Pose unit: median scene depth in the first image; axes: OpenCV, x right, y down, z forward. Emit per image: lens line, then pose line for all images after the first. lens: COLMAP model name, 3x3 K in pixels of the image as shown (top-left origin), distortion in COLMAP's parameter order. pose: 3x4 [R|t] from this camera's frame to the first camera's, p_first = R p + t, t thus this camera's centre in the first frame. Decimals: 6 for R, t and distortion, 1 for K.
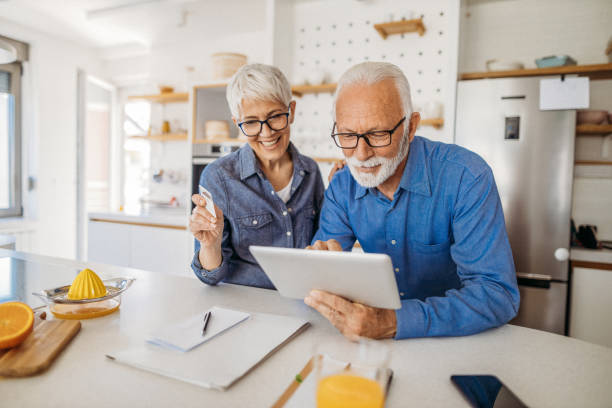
lens RADIAL K [[421.1, 0, 307.7], [0, 421.1, 197.4], [0, 0, 1]] dist [-0.040550, 0.000635]
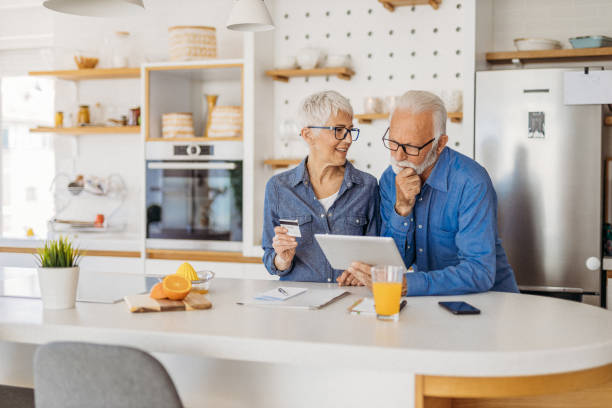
lens RADIAL K [[833.3, 0, 306.0], [0, 833.3, 204.0], [0, 0, 1]] dist [-0.008986, 0.041177]
pose [[0.996996, -0.023785, 0.073709, -0.098153], [0.024965, 0.999574, -0.015134, 0.013720], [-0.073318, 0.016929, 0.997165, -0.530432]]
